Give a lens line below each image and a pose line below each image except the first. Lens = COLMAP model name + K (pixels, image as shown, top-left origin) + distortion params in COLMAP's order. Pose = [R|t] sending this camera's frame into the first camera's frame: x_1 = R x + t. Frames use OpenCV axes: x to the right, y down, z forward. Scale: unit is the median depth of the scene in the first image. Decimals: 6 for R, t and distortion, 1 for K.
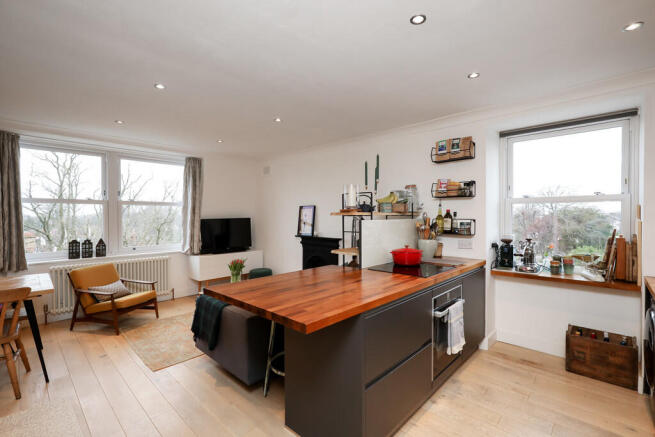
lens RADIAL K [[299.9, 0, 326.1], [0, 299.9, 217.6], [0, 0, 1]] dist [0.003475, -0.000479]
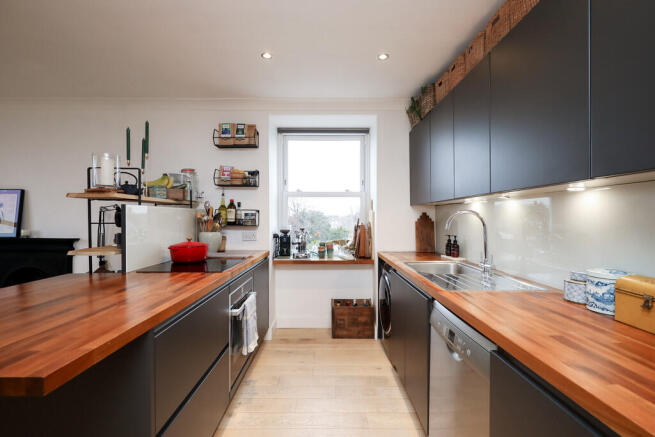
lens RADIAL K [[303.2, 0, 327.6], [0, 303.2, 220.9], [0, 0, 1]] dist [-0.004348, -0.000298]
pose [[0.715507, 0.000658, 0.698606, -0.039478], [-0.000467, 1.000000, -0.000464, 0.047145], [-0.698606, 0.000006, 0.715507, 0.151915]]
